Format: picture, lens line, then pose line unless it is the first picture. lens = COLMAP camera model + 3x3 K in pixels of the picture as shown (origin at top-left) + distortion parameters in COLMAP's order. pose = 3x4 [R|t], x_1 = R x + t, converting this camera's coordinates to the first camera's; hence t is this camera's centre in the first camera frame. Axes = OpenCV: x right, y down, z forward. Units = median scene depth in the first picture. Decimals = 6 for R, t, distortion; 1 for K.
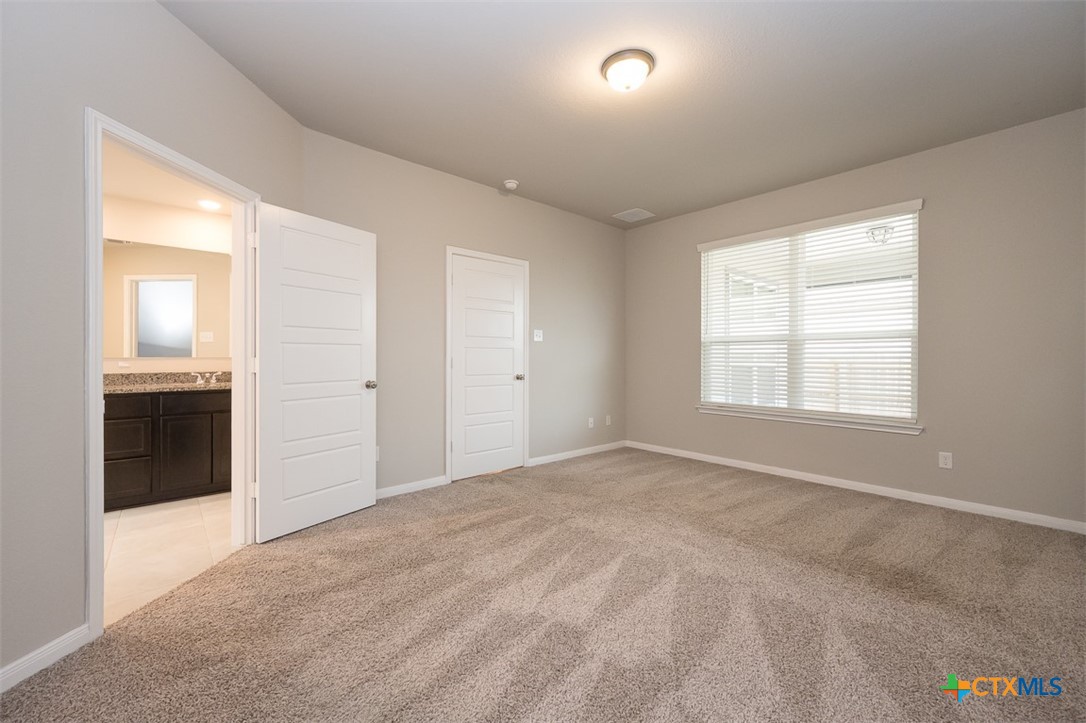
lens RADIAL K [[425.0, 0, 543.0], [0, 425.0, 361.5], [0, 0, 1]] dist [-0.002433, 0.000299]
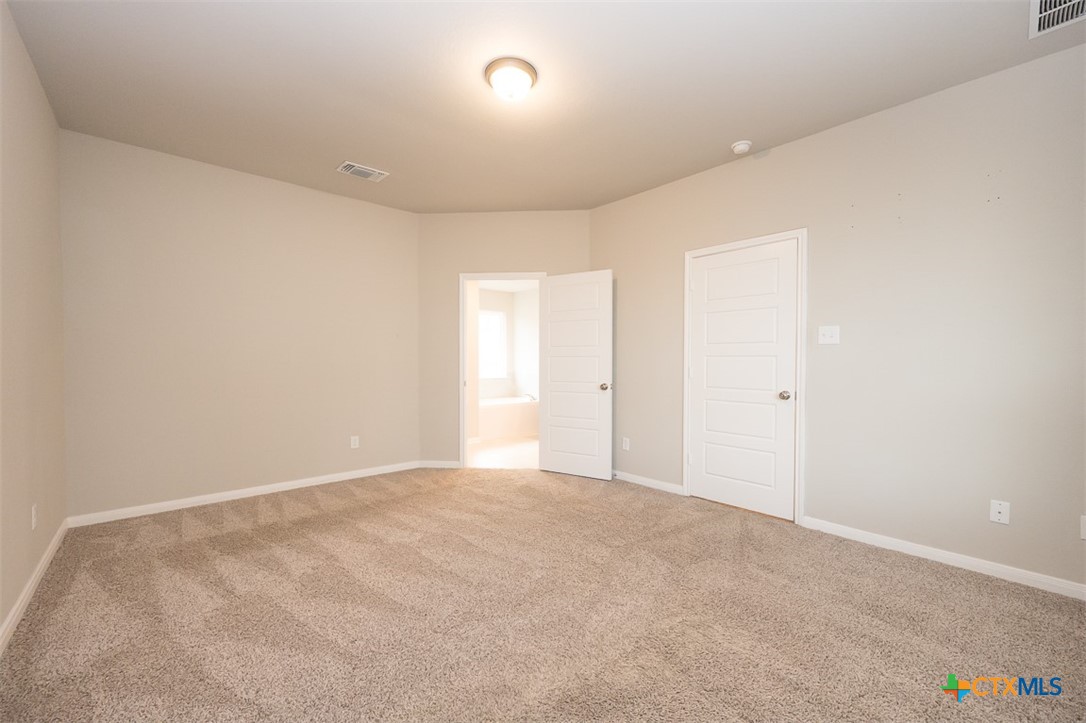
lens RADIAL K [[433.0, 0, 542.9], [0, 433.0, 372.0], [0, 0, 1]] dist [-0.002120, -0.000130]
pose [[0.015999, 0.022059, -0.999629, 0.733665], [-0.016337, 0.999629, 0.021797, -0.012803], [0.999739, 0.015982, 0.016354, 0.631349]]
